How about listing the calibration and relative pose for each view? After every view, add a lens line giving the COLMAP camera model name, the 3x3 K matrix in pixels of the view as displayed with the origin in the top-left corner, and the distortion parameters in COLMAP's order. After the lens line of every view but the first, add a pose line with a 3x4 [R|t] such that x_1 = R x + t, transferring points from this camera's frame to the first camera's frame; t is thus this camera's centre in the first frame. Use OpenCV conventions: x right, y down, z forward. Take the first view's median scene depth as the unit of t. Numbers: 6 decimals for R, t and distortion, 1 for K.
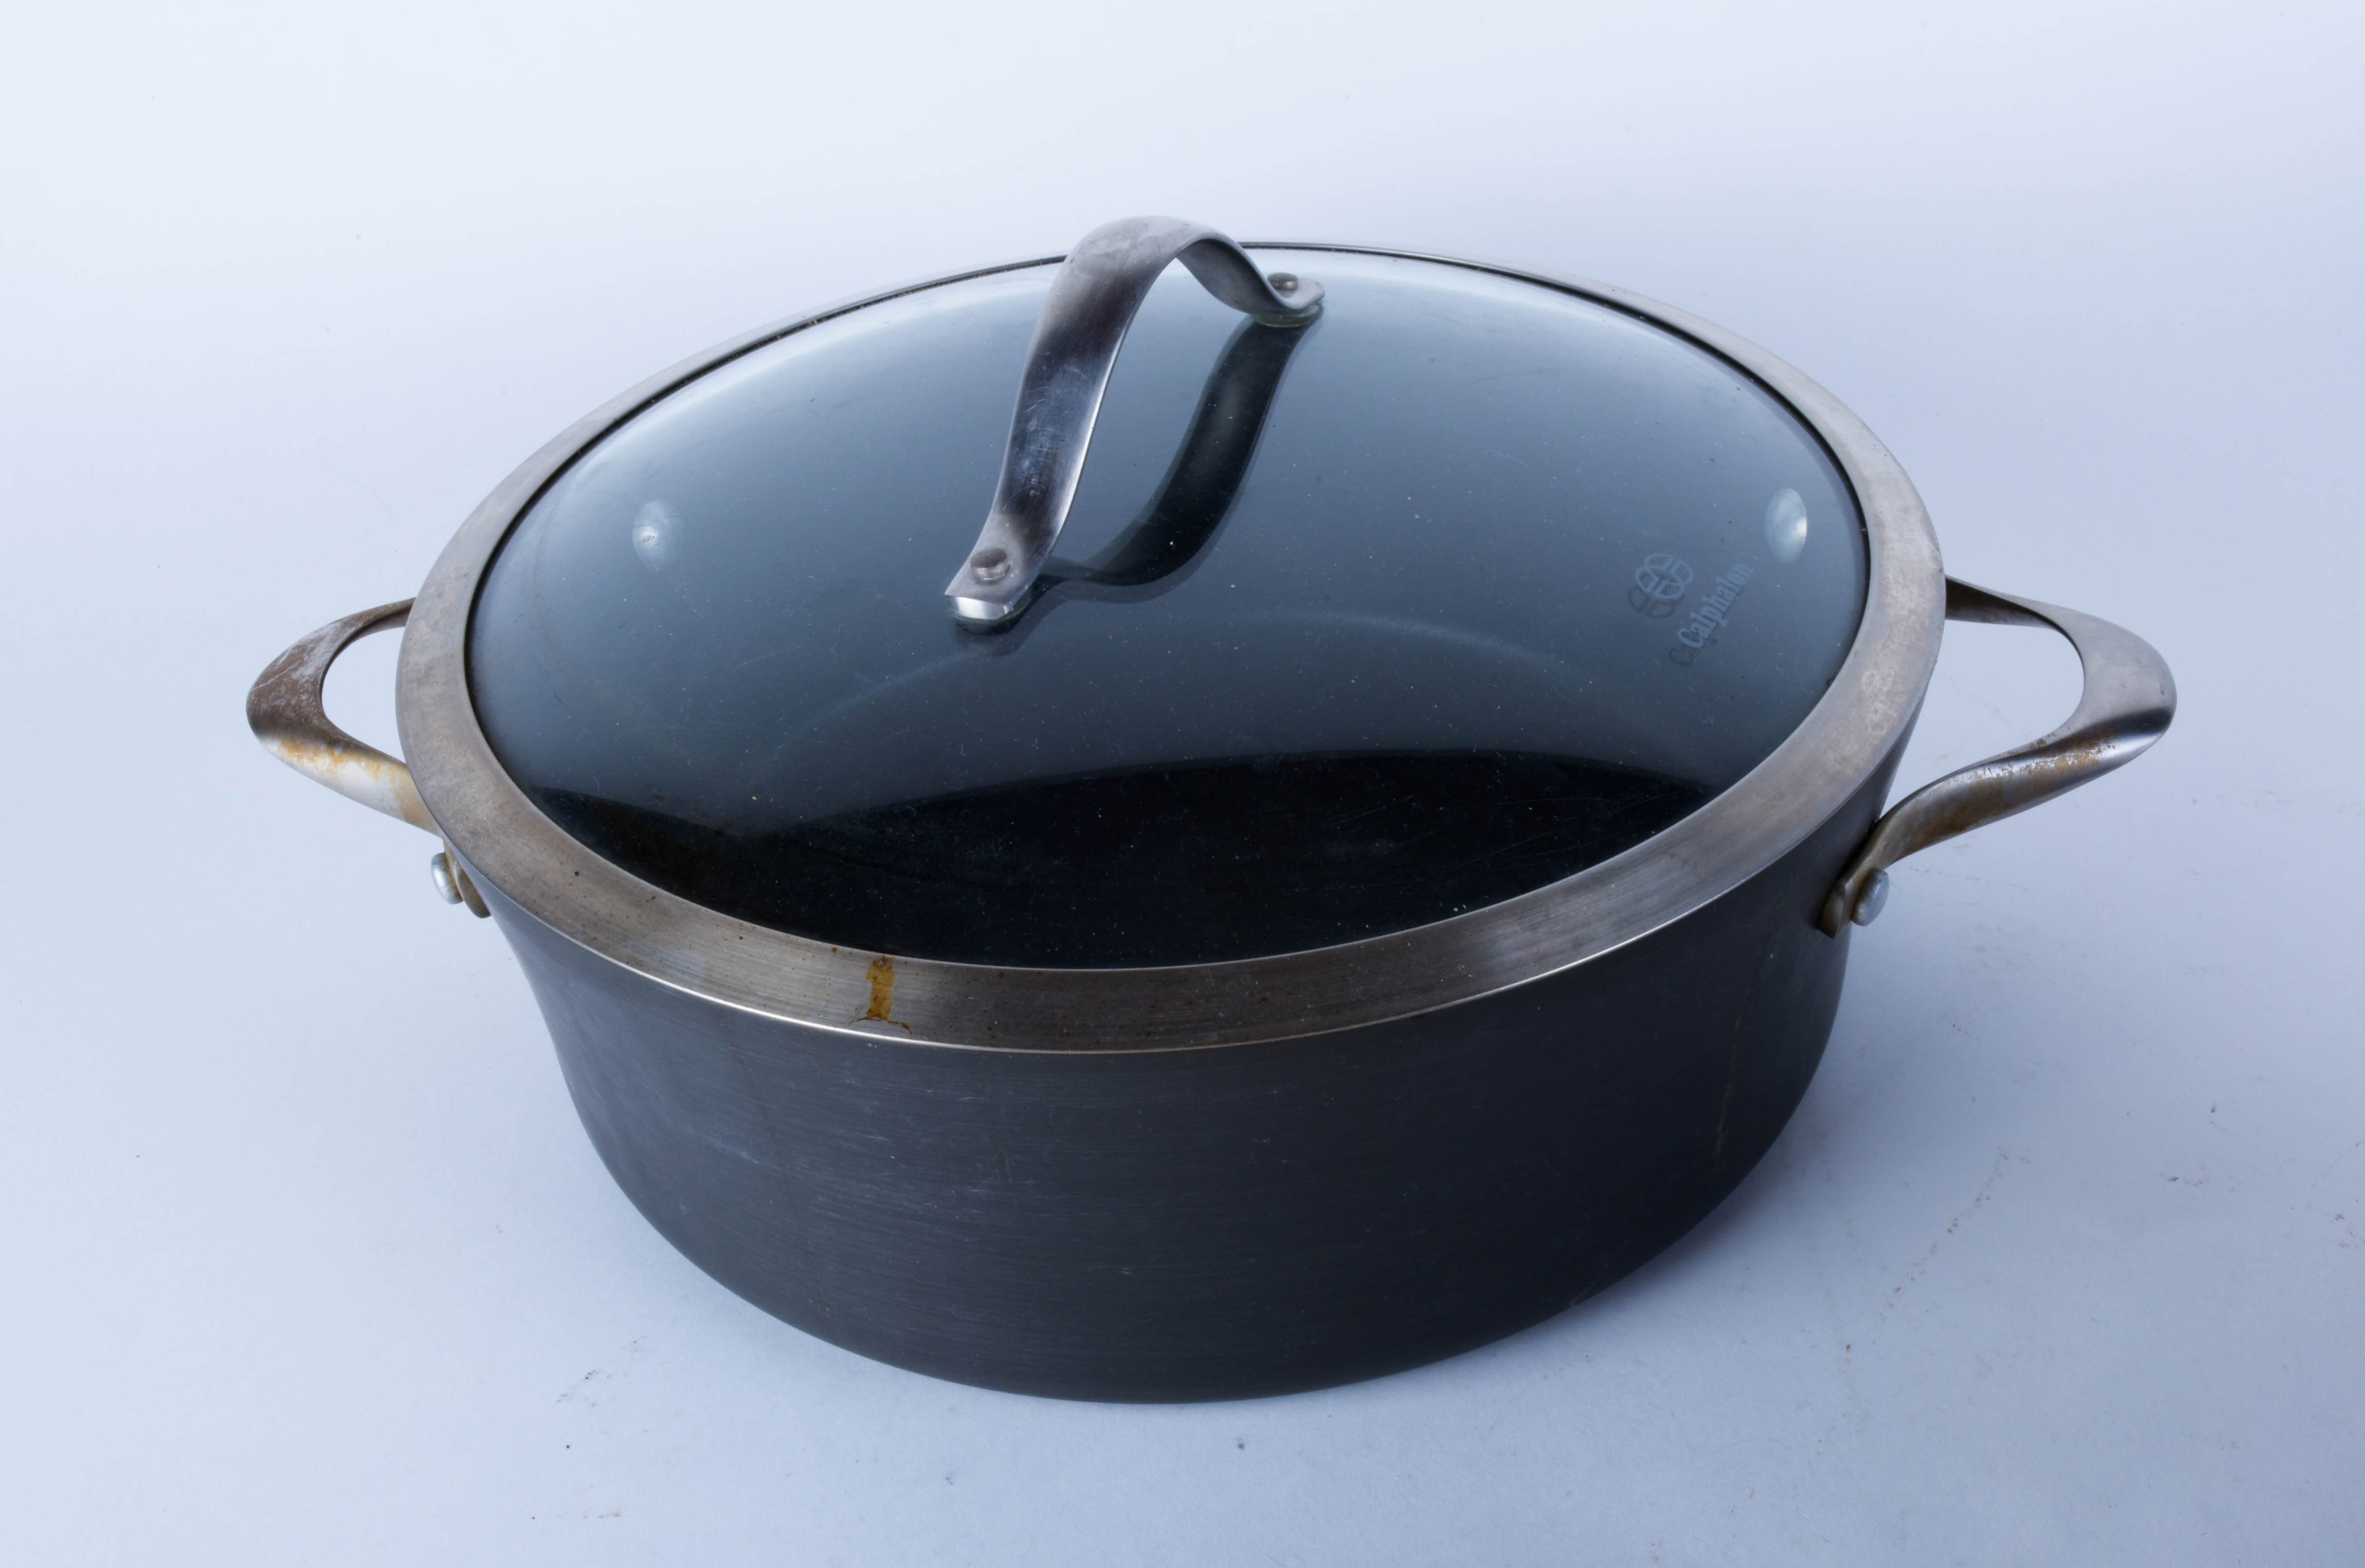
lens RADIAL K [[2824.8, 0, 1180.4], [0, 2824.8, 797.8], [0, 0, 1]] dist [-0.009860, 0.000000]
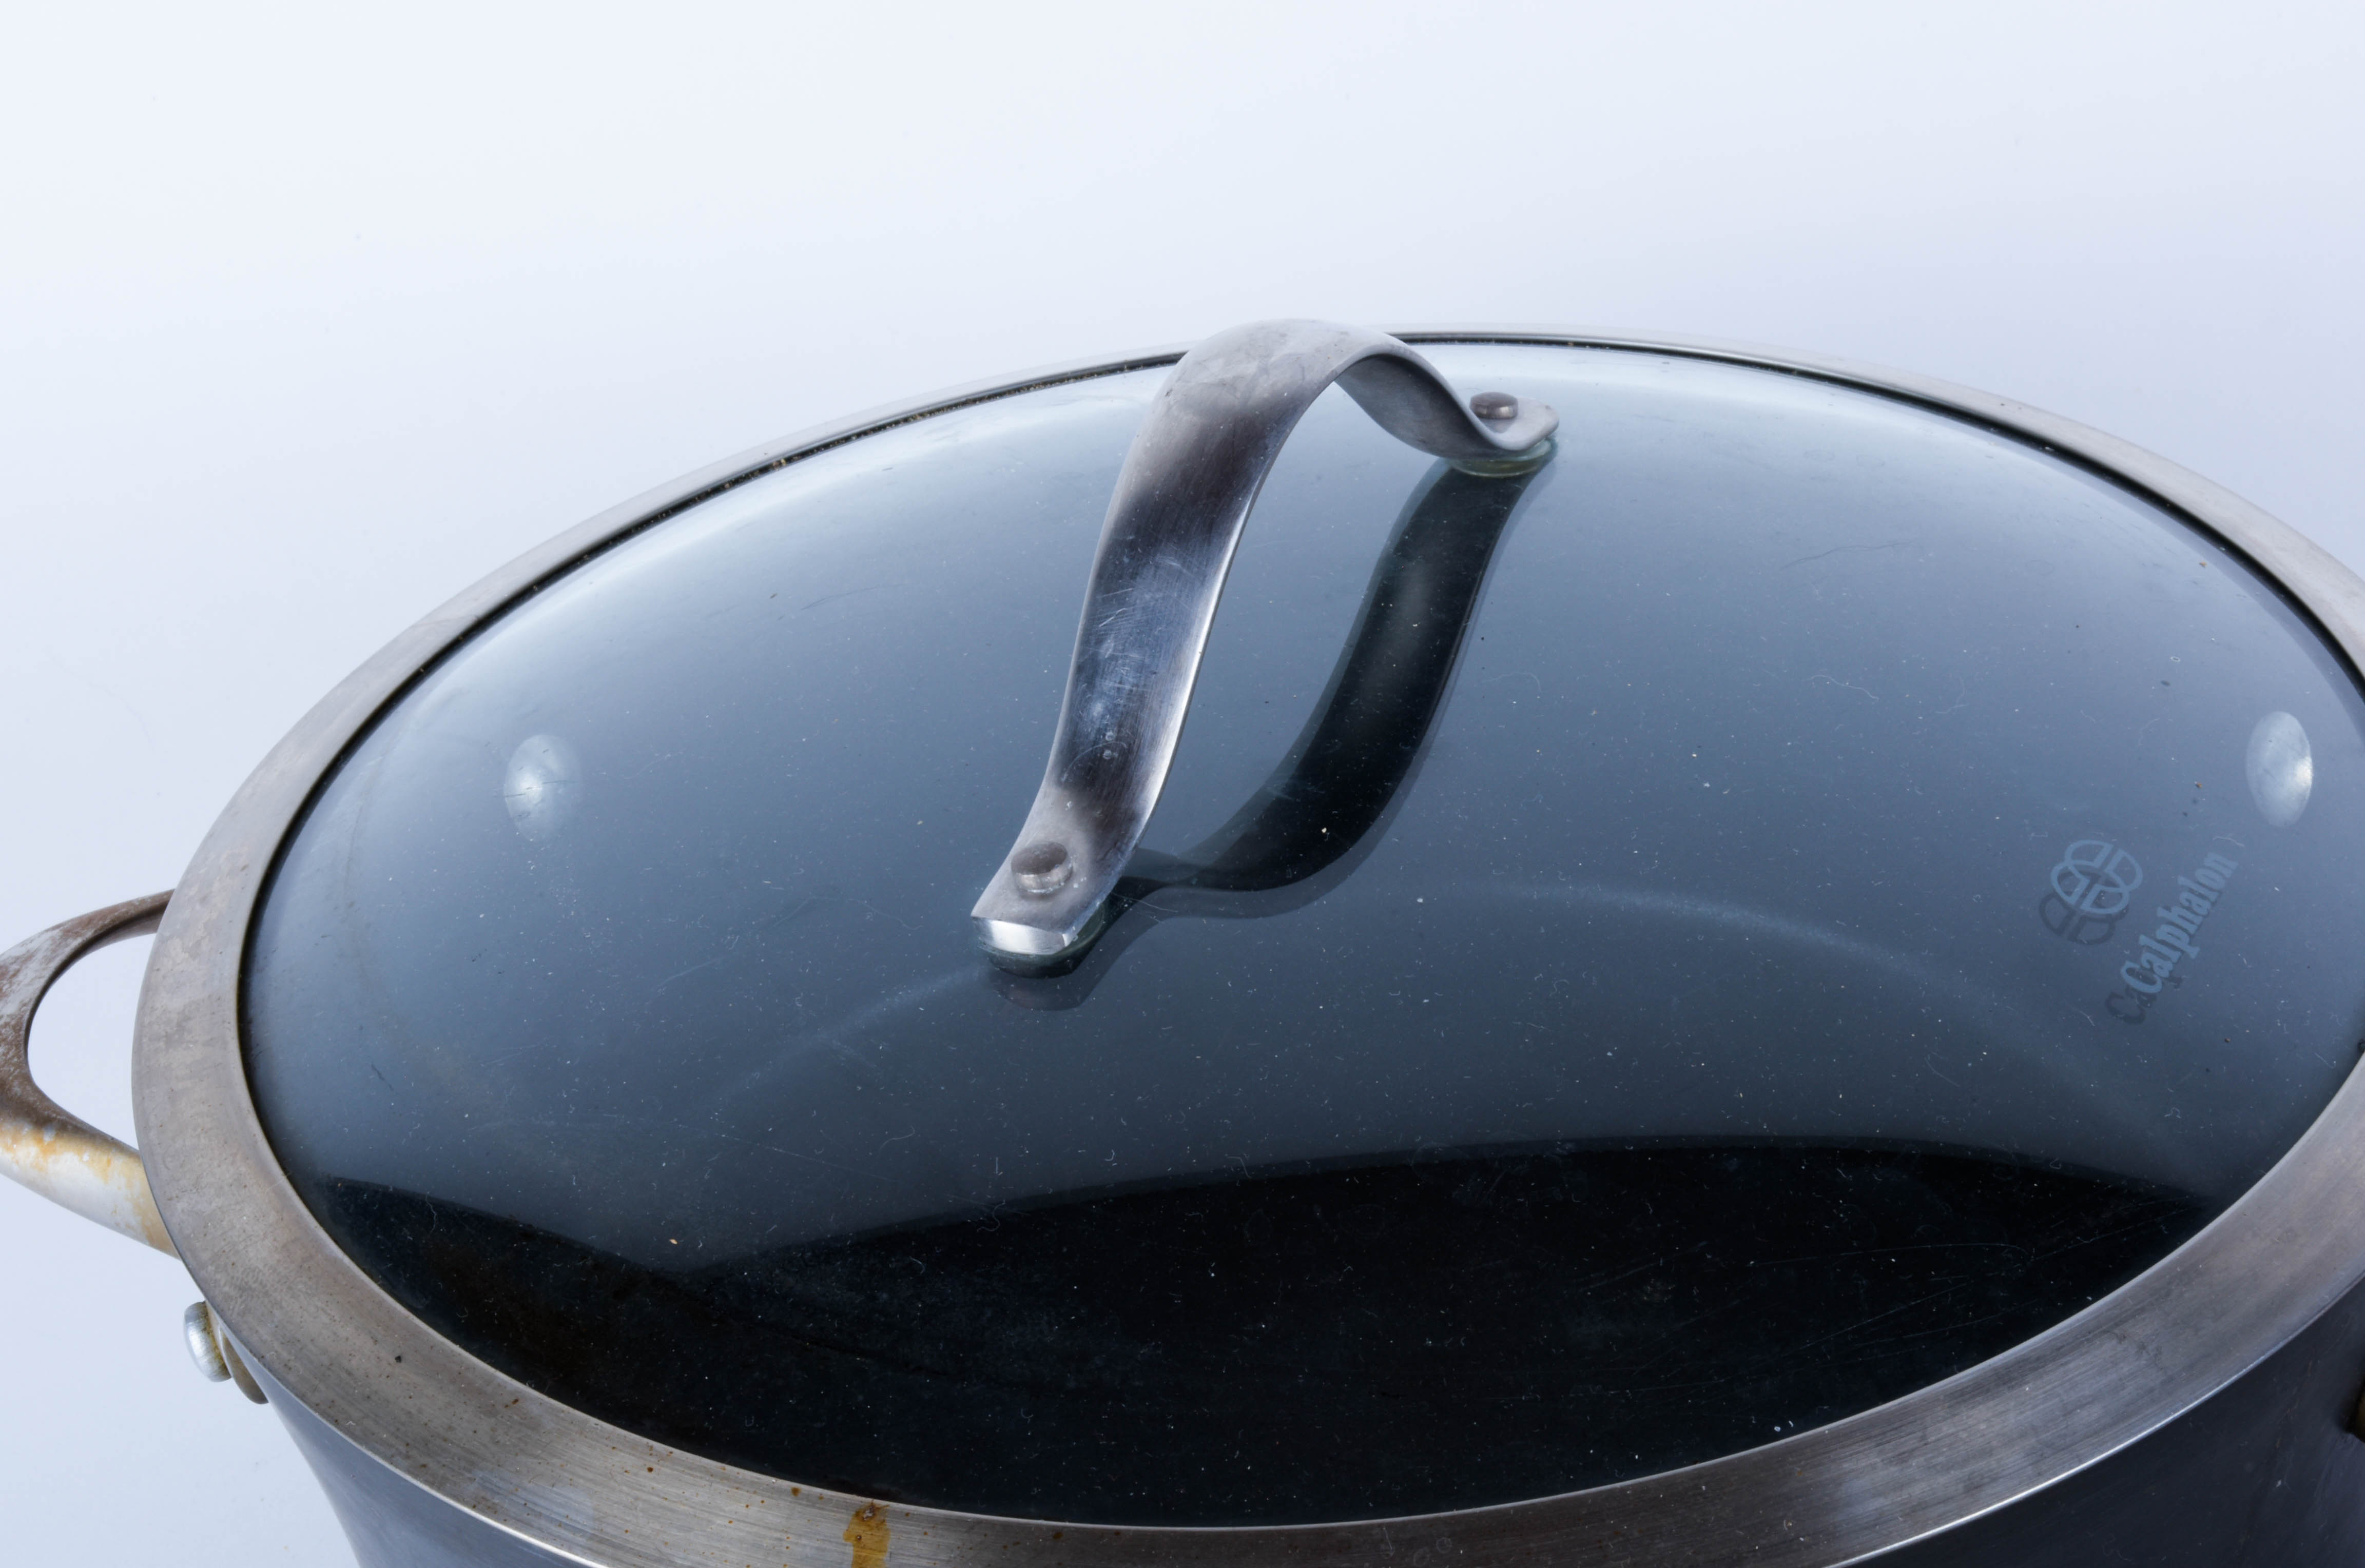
lens RADIAL K [[4135.0, 0, 1185.0], [0, 4135.0, 779.1], [0, 0, 1]] dist [-0.019752, 0.000000]
pose [[0.999213, -0.005766, -0.039239, 0.002015], [0.003250, 0.997952, -0.063879, -0.038025], [0.039526, 0.063701, 0.997186, 0.054457]]
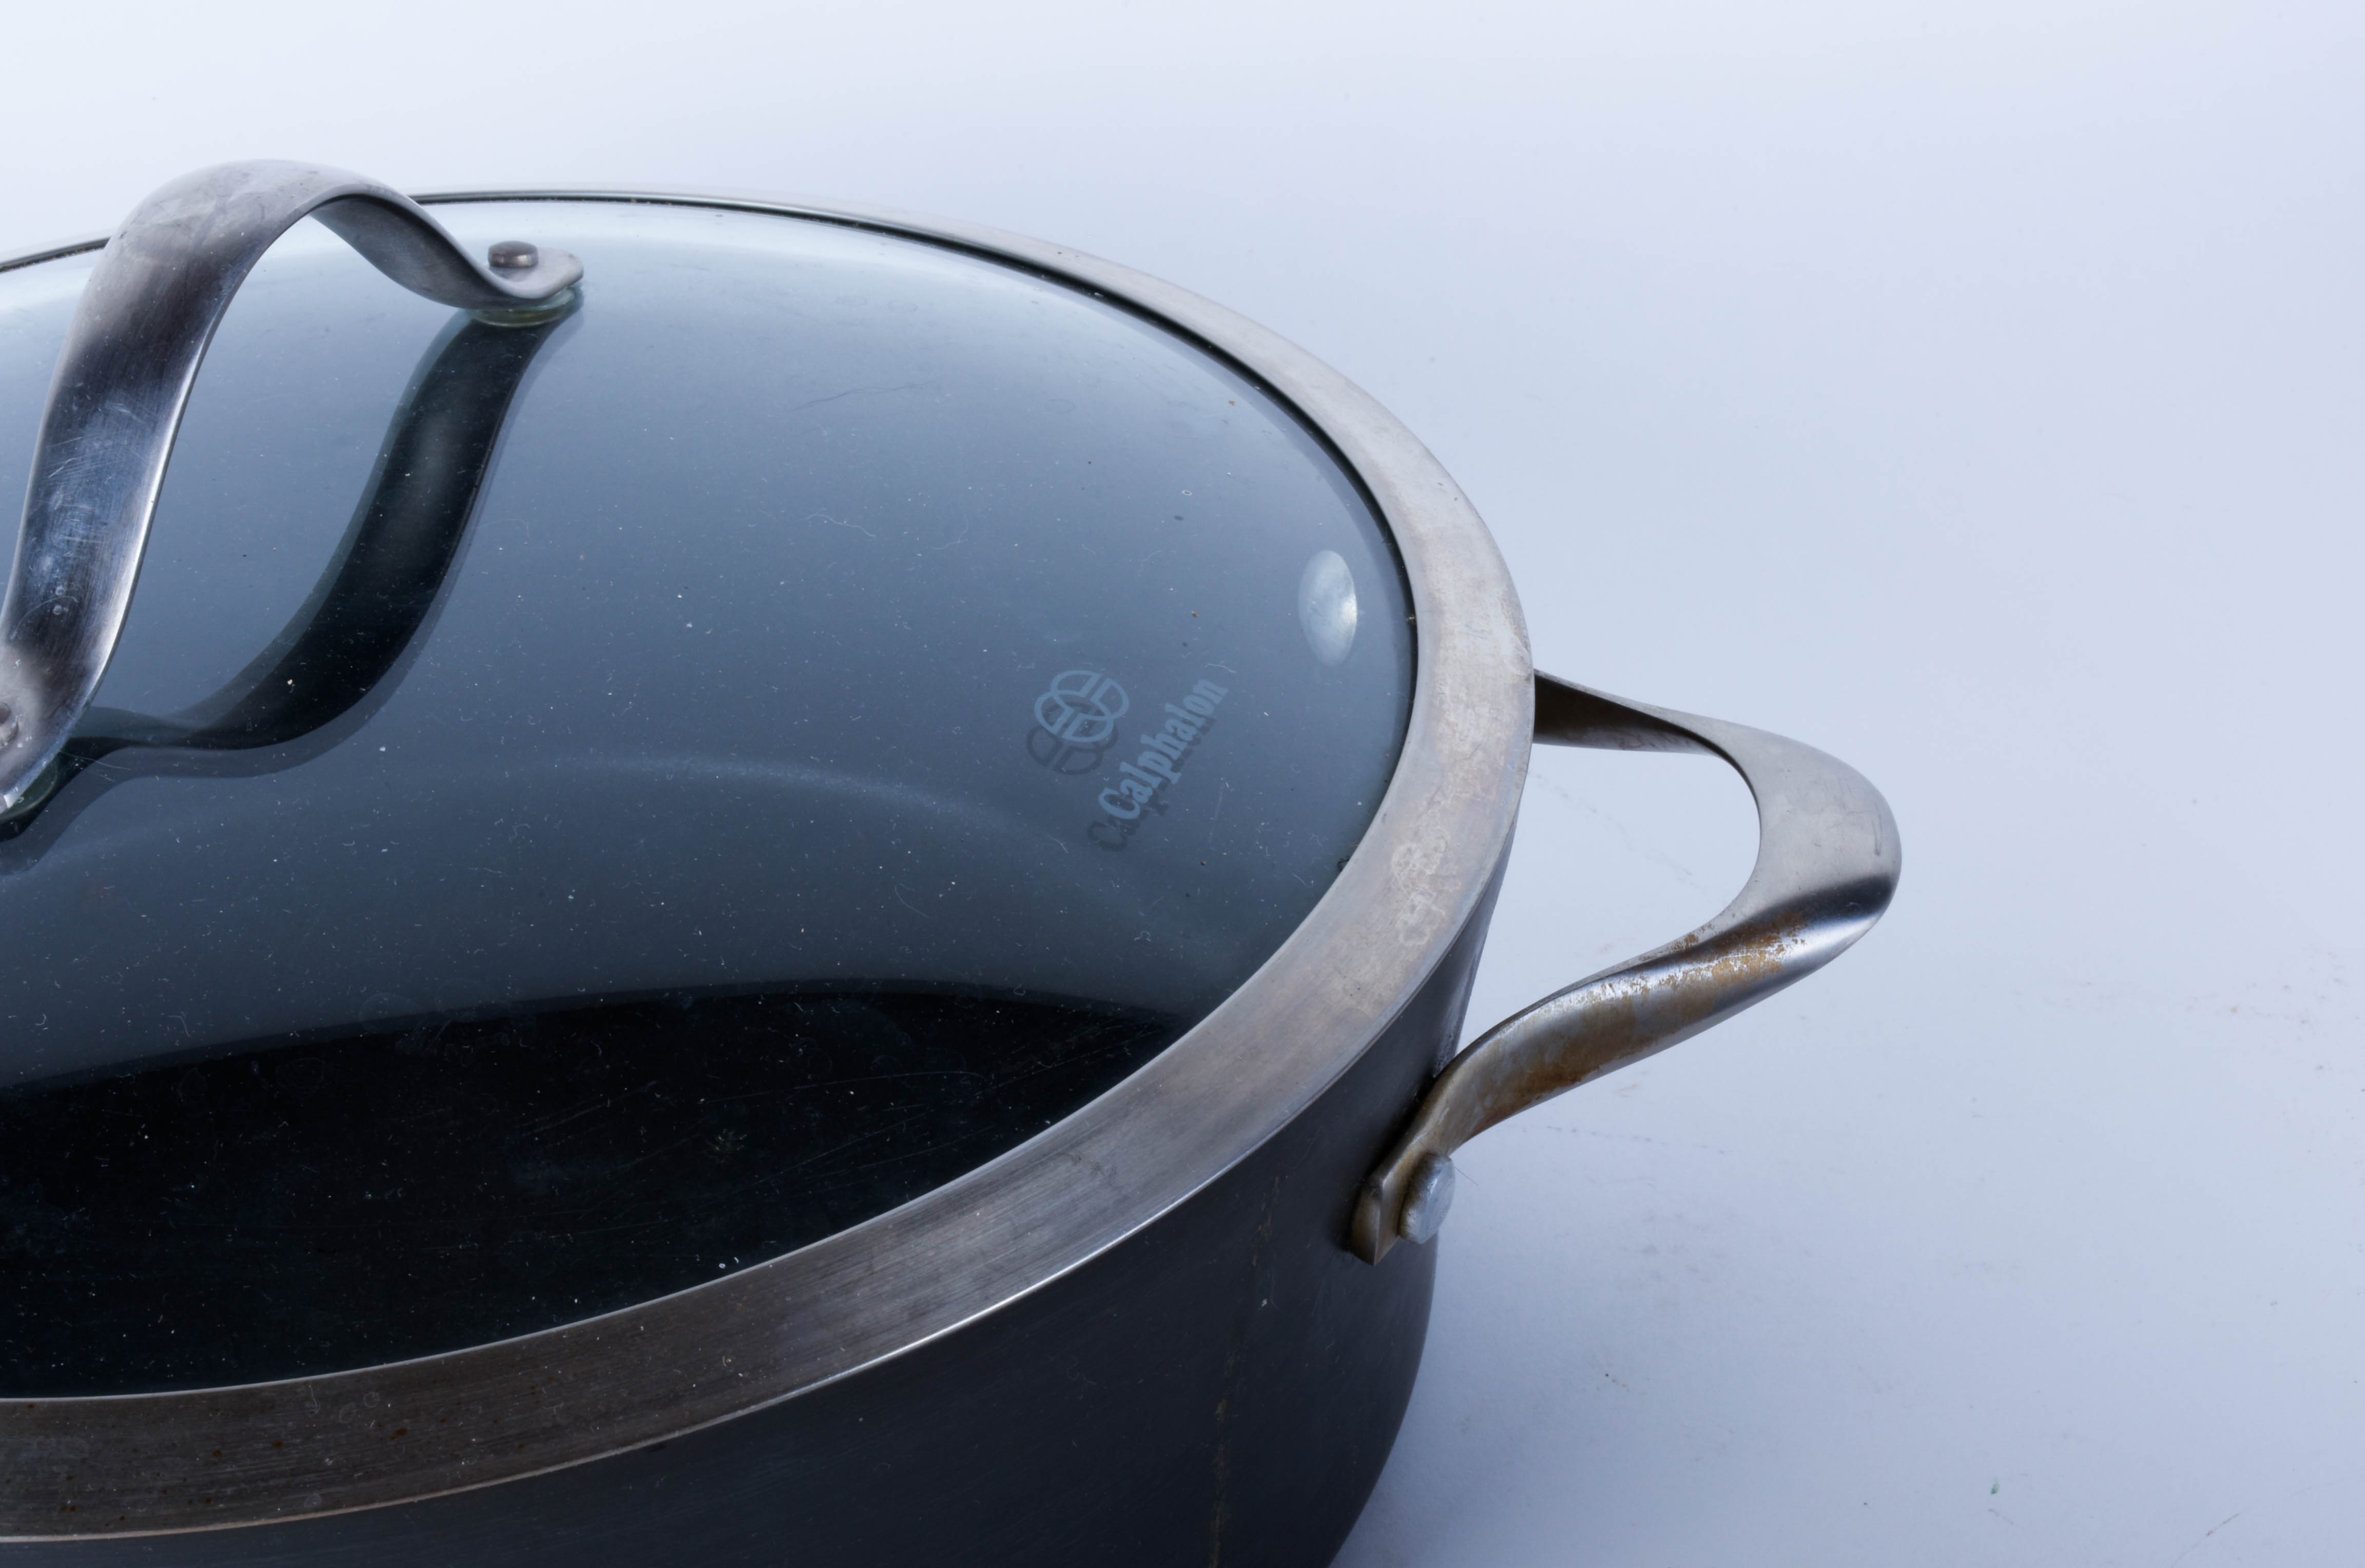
lens RADIAL K [[4135.0, 0, 1160.2], [0, 4135.0, 787.2], [0, 0, 1]] dist [-0.019752, 0.000000]
pose [[0.993945, -0.037668, 0.103219, 0.084305], [0.042241, 0.998204, -0.042482, -0.018411], [-0.101433, 0.046585, 0.993751, 0.069617]]
